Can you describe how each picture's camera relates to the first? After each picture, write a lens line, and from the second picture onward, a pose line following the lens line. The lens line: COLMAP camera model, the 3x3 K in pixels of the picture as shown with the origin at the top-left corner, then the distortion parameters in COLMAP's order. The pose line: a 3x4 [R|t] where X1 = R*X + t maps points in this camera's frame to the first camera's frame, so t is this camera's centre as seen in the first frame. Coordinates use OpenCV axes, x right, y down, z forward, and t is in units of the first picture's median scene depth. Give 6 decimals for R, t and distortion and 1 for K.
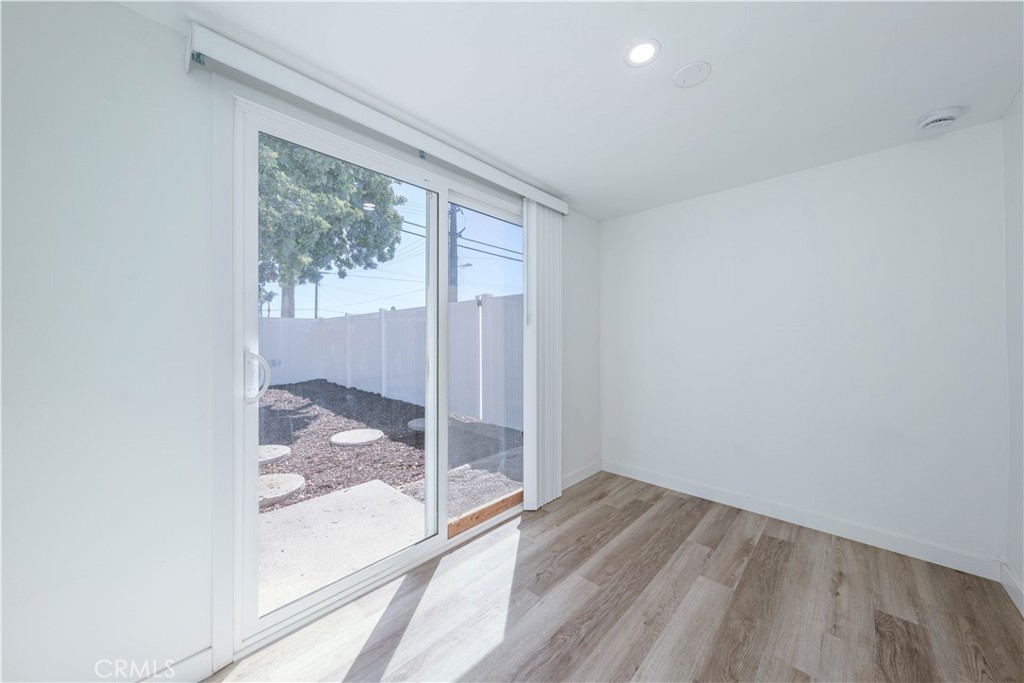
lens RADIAL K [[358.3, 0, 518.6], [0, 358.3, 341.6], [0, 0, 1]] dist [-0.001720, -0.000086]
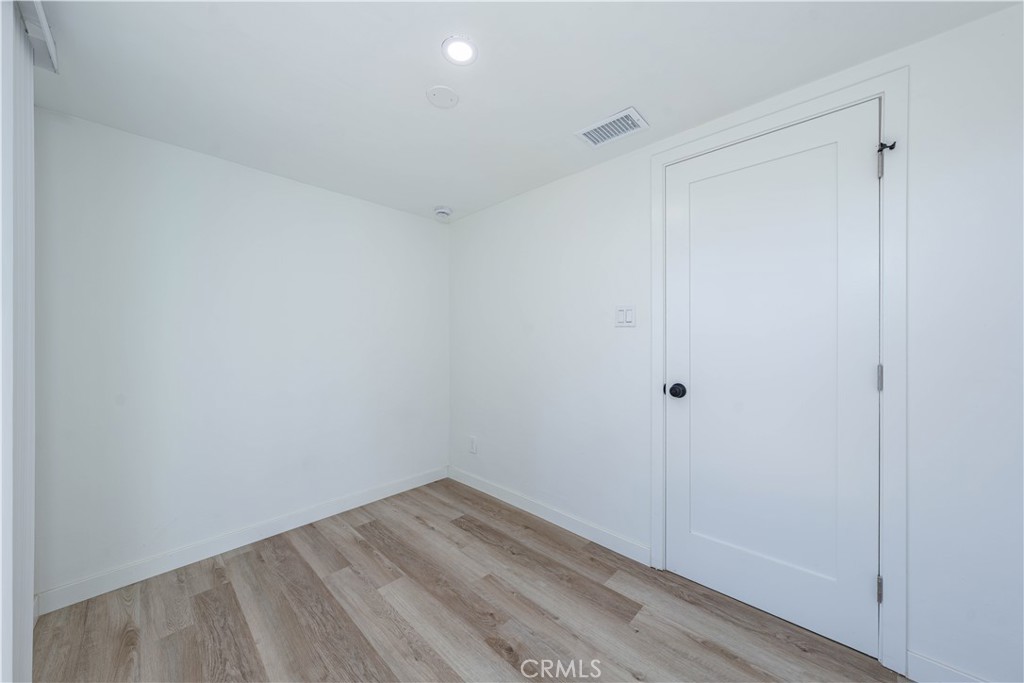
lens RADIAL K [[358.3, 0, 518.6], [0, 358.3, 341.6], [0, 0, 1]] dist [-0.001720, -0.000086]
pose [[0.000278, 0.000093, 1.000000, -0.432846], [0.014362, 0.999897, -0.000097, -0.009568], [-0.999897, 0.014362, 0.000277, 0.575566]]
